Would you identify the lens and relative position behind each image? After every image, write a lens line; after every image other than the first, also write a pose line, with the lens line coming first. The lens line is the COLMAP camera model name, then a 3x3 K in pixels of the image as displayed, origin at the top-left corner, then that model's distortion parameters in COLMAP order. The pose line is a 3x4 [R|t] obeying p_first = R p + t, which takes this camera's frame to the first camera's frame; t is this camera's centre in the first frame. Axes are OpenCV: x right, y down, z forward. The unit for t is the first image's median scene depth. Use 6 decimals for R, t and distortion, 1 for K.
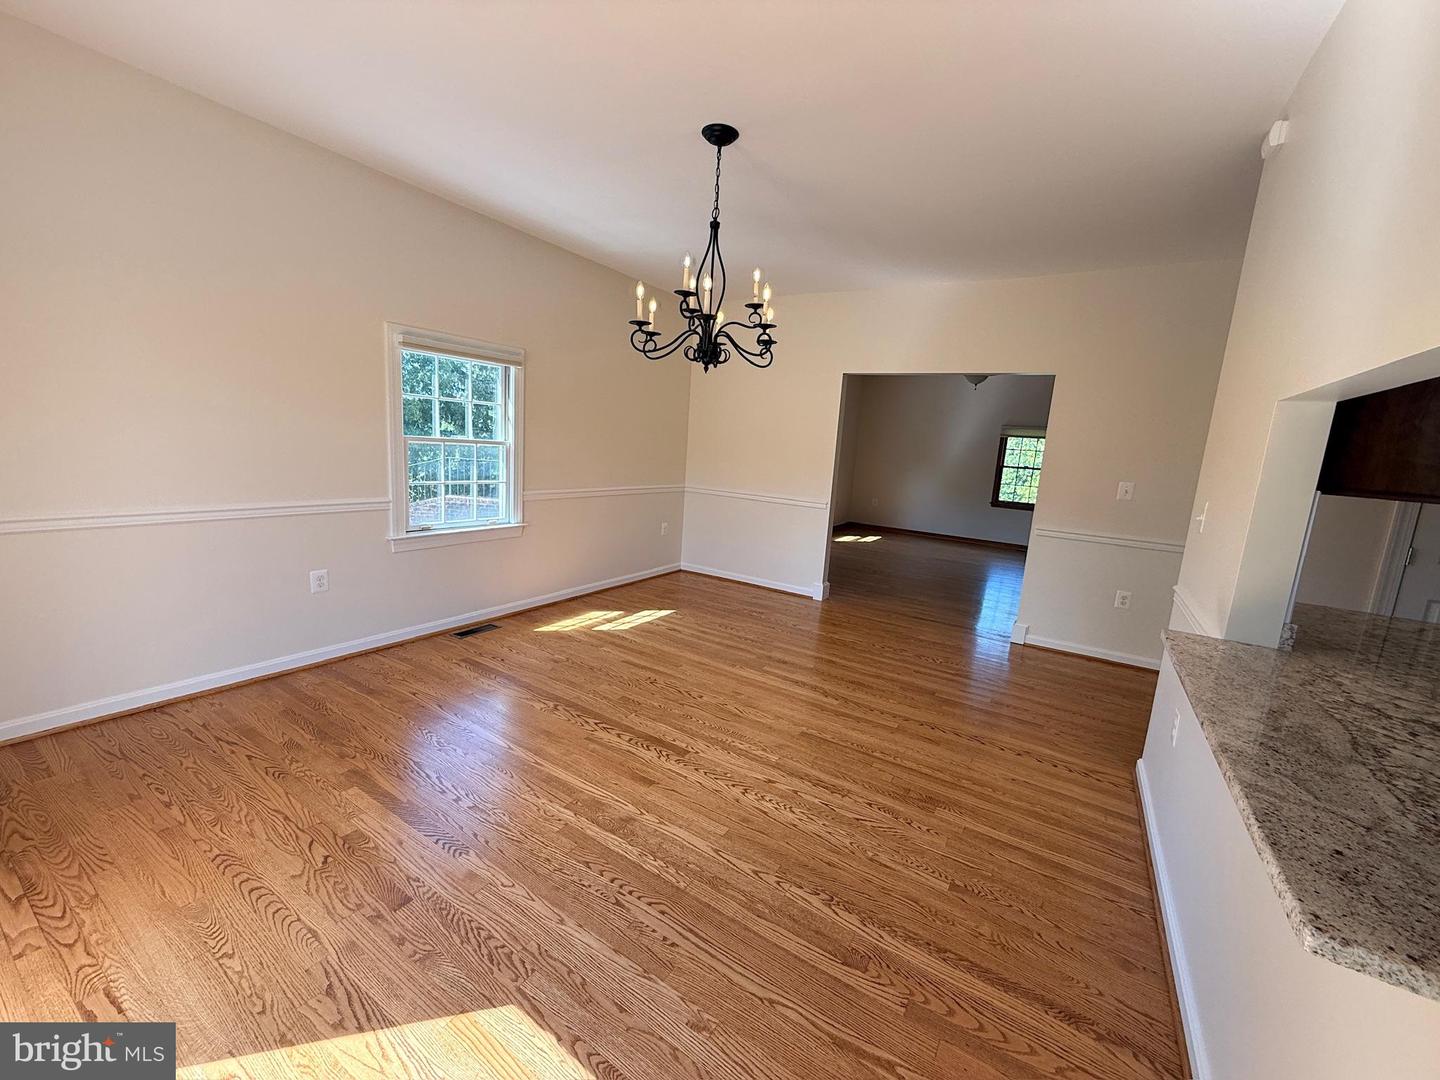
lens RADIAL K [[576.0, 0, 711.7], [0, 576.0, 546.7], [0, 0, 1]] dist [0.000541, -0.000461]
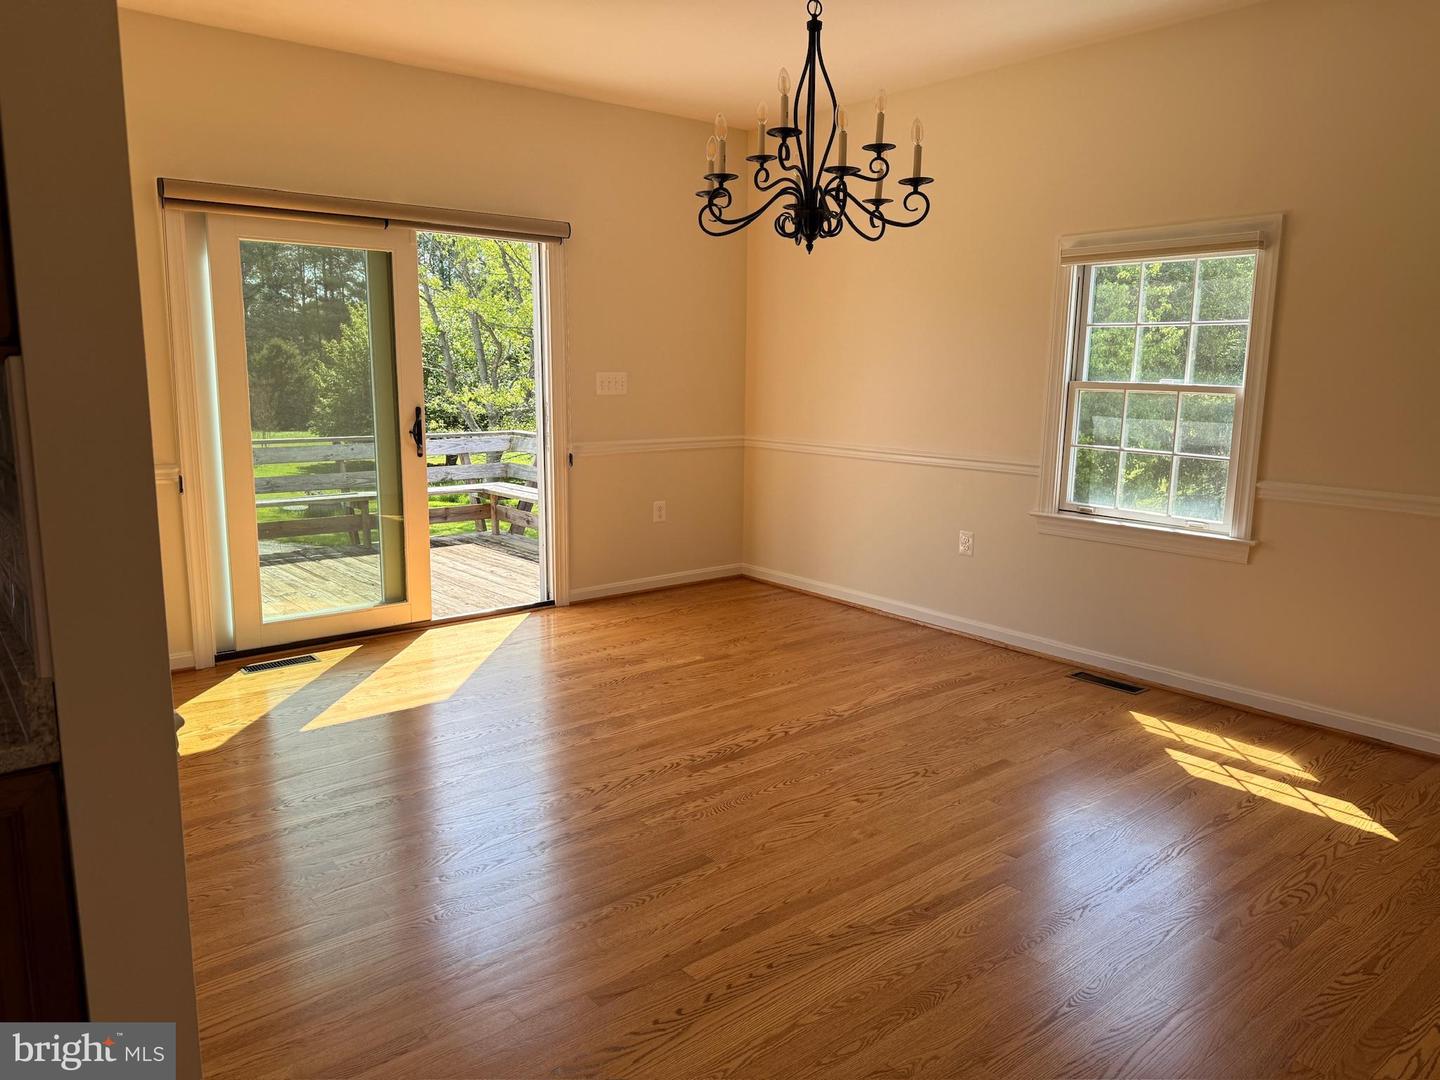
lens RADIAL K [[1025.4, 0, 723.3], [0, 1025.4, 535.0], [0, 0, 1]] dist [0.000679, -0.004444]
pose [[-0.329535, 0.081862, -0.940588, 0.914561], [-0.199824, 0.967618, 0.154223, -0.119361], [0.922755, 0.238774, -0.302506, 1.063962]]
